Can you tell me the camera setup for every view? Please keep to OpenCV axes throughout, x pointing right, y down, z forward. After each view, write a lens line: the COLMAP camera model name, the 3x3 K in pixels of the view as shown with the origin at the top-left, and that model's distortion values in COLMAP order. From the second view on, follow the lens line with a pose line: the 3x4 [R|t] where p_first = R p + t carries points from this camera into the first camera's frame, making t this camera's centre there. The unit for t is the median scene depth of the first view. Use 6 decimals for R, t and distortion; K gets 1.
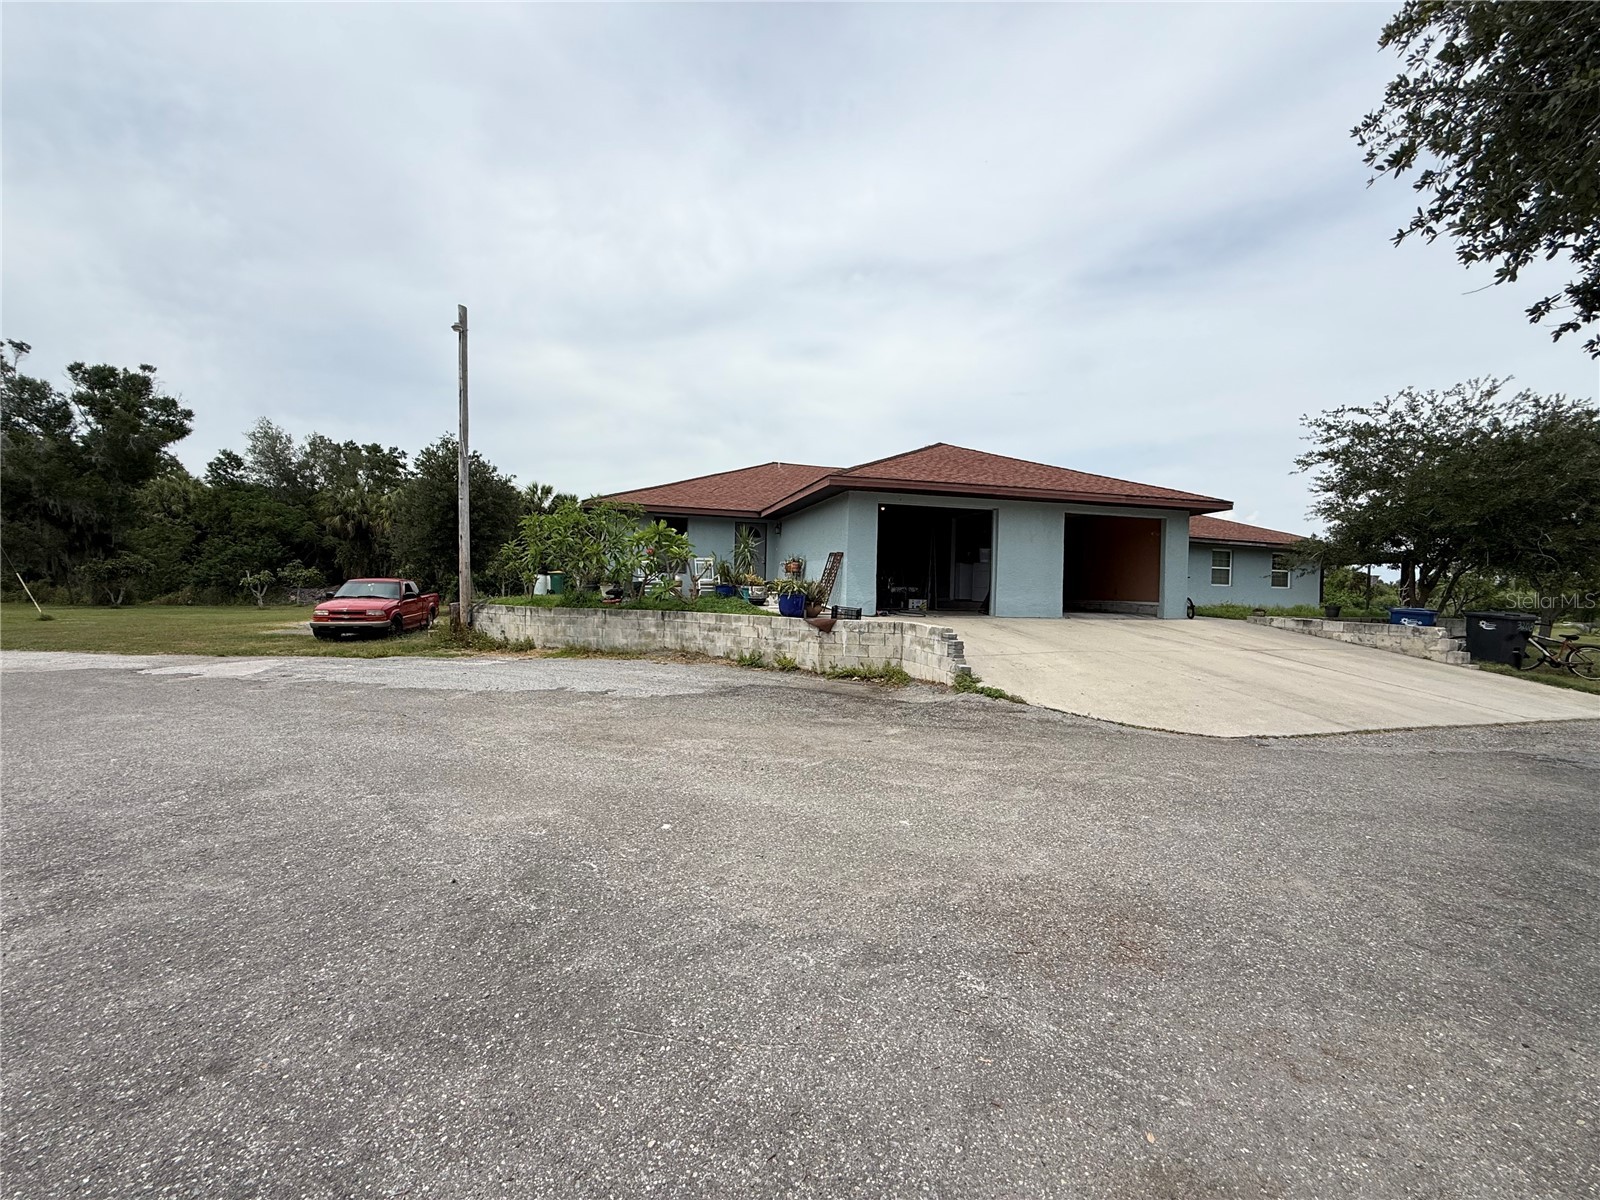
lens RADIAL K [[636.1, 0, 795.7], [0, 636.1, 597.9], [0, 0, 1]] dist [0.000012, 0.000774]
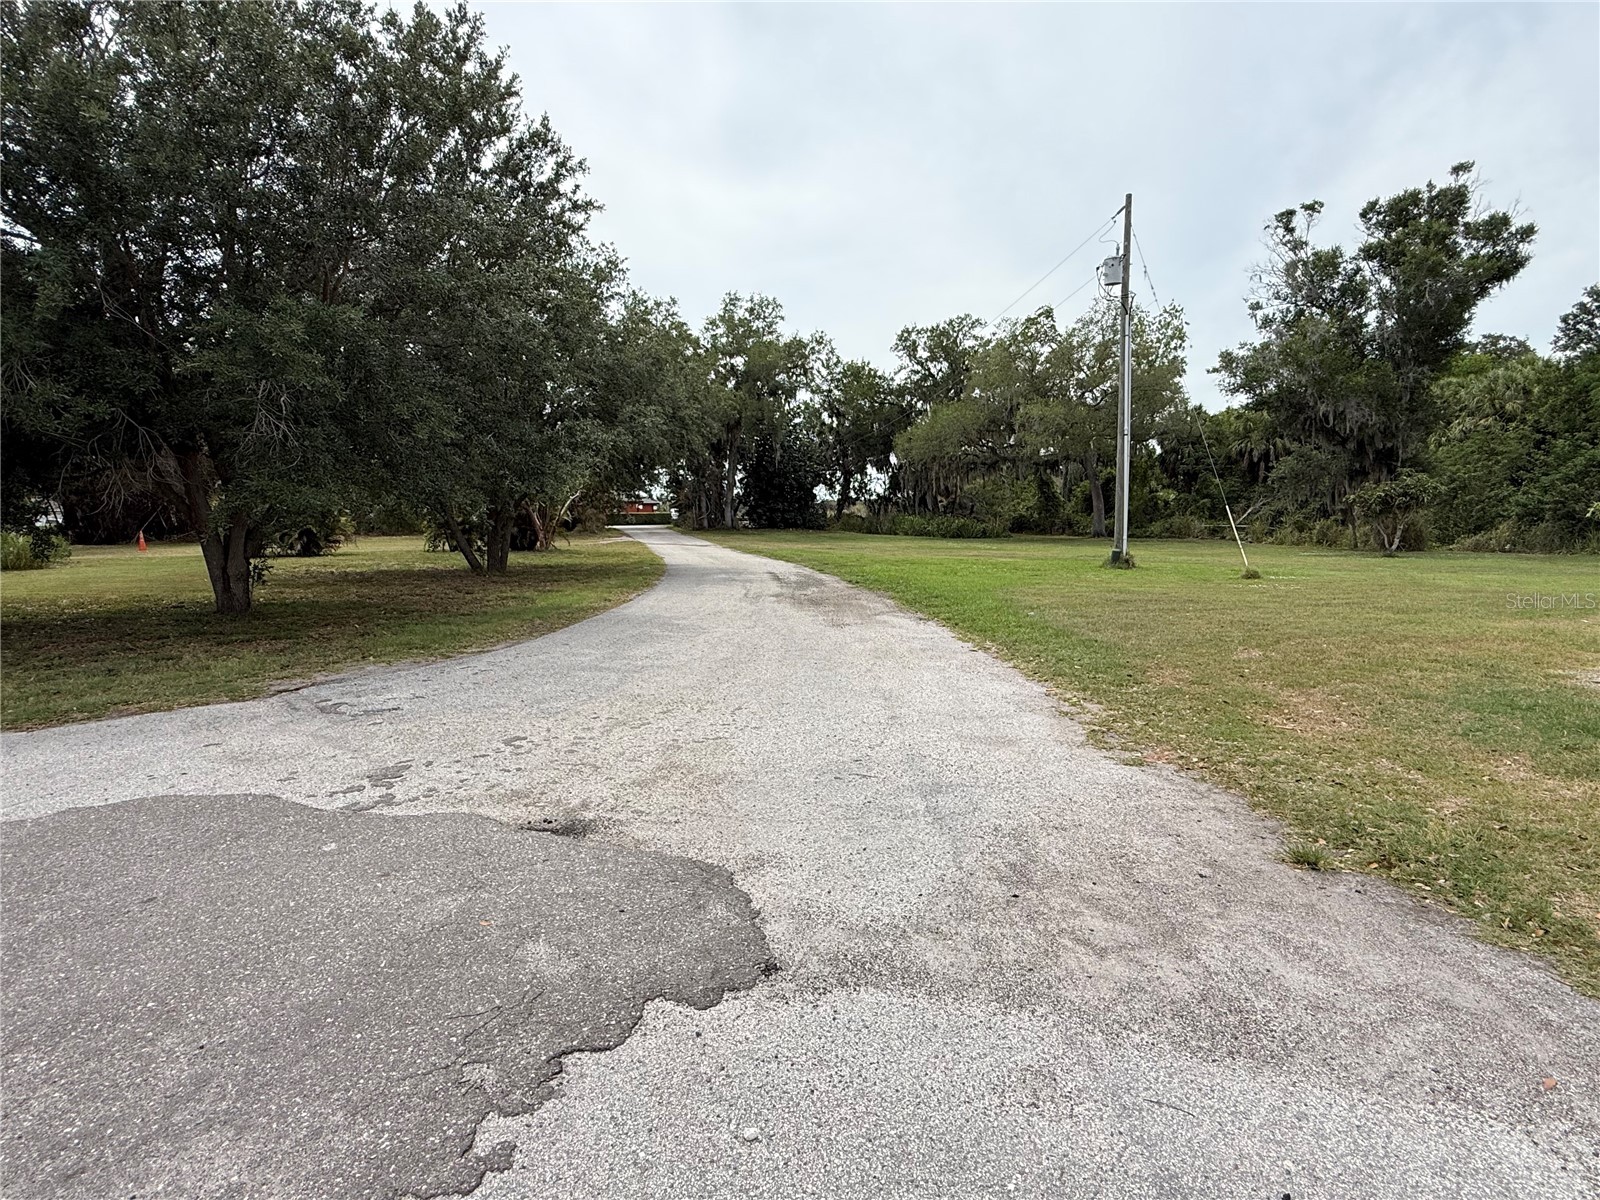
lens RADIAL K [[795.0, 0, 797.8], [0, 795.0, 602.0], [0, 0, 1]] dist [0.002154, -0.000948]
pose [[0.053889, 0.080895, -0.995265, -0.636134], [-0.002887, 0.996721, 0.080858, -0.002775], [0.998543, -0.001484, 0.053946, 0.799881]]
